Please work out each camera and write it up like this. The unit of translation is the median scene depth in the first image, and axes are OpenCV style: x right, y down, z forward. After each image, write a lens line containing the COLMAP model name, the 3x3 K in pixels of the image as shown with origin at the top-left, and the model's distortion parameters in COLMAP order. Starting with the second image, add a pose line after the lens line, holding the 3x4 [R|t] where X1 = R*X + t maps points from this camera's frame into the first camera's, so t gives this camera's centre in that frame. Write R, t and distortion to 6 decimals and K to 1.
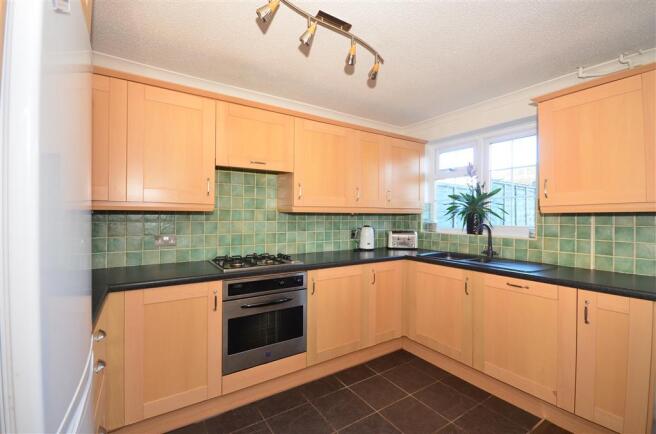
lens RADIAL K [[288.9, 0, 329.1], [0, 288.9, 216.1], [0, 0, 1]] dist [0.001726, 0.000068]
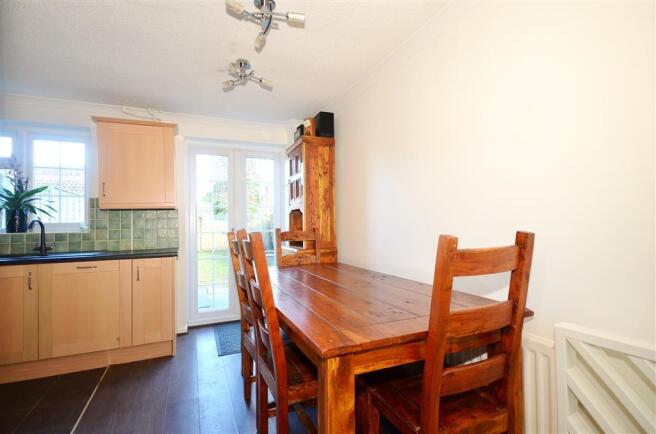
lens RADIAL K [[320.3, 0, 328.0], [0, 320.3, 217.5], [0, 0, 1]] dist [0.000400, -0.000171]
pose [[0.176345, 0.007808, 0.984297, -0.372654], [0.020748, 0.999717, -0.011648, 0.053031], [-0.984110, 0.022476, 0.176134, -0.176753]]
